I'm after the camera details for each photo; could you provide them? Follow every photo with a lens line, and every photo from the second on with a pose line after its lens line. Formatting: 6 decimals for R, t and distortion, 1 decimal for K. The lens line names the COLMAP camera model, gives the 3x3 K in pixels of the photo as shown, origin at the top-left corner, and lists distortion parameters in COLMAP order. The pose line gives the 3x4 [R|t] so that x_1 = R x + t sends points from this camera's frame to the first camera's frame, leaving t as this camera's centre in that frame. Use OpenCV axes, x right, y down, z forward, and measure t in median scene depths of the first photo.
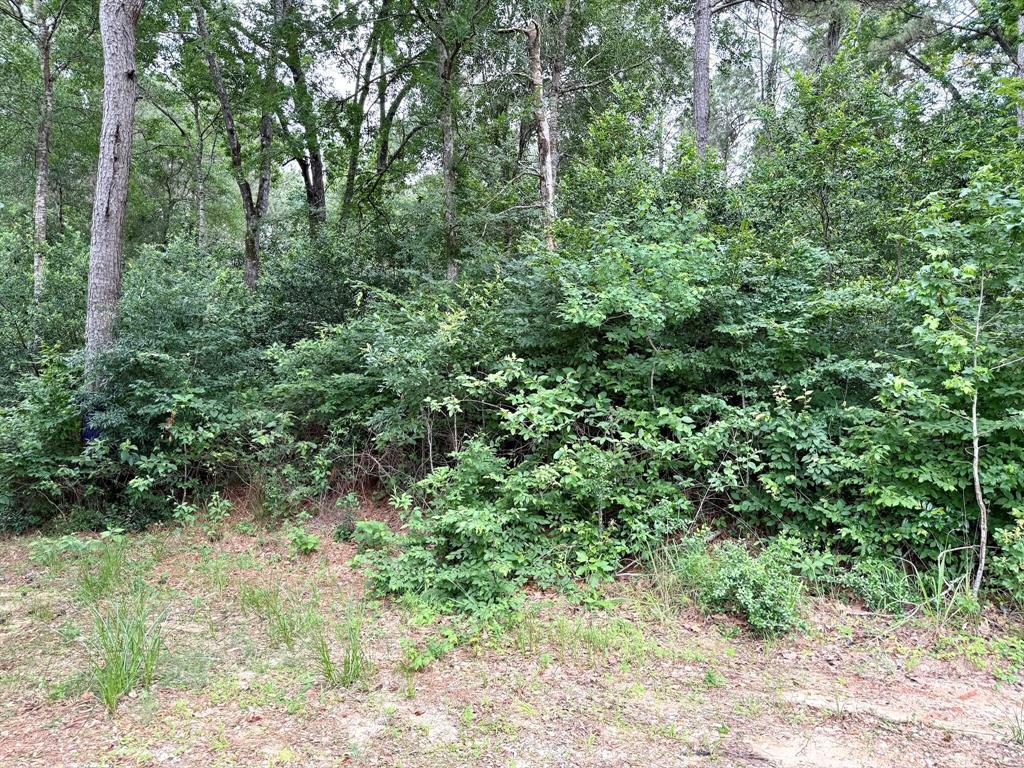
lens RADIAL K [[716.3, 0, 508.3], [0, 716.3, 377.4], [0, 0, 1]] dist [0.097272, -0.164696]
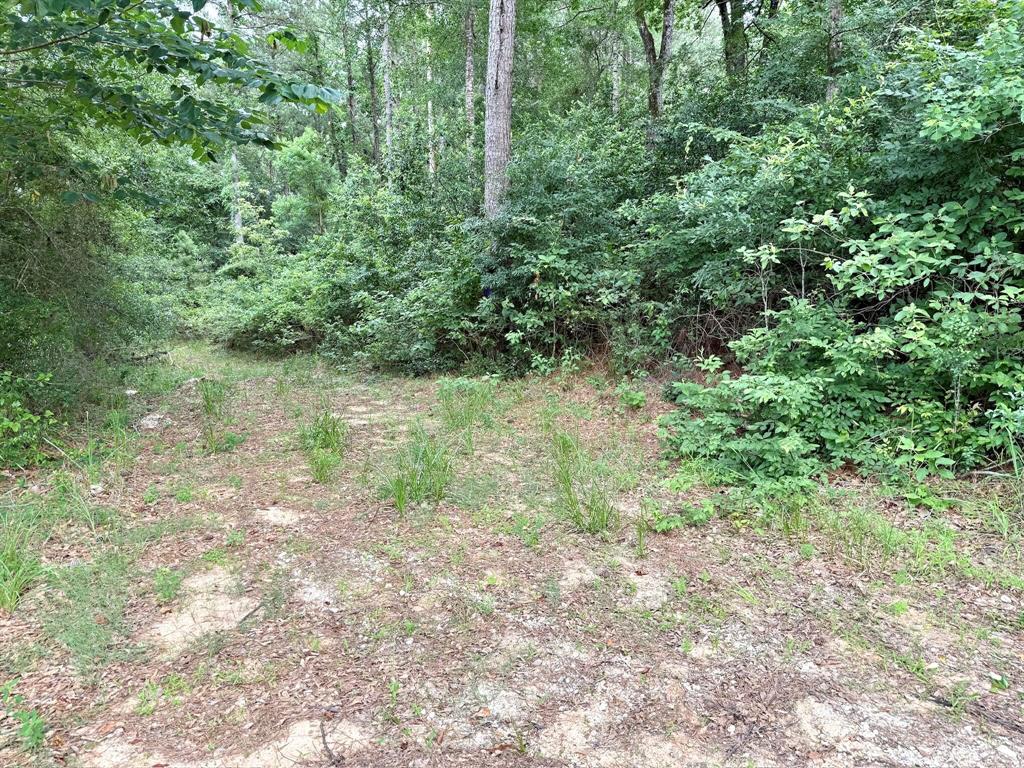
lens RADIAL K [[720.1, 0, 516.7], [0, 720.1, 386.9], [0, 0, 1]] dist [0.052574, -0.069198]
pose [[0.827424, 0.074923, -0.556557, 0.135584], [0.033726, 0.982642, 0.182422, 0.020795], [0.560564, -0.169711, 0.810535, 0.091455]]
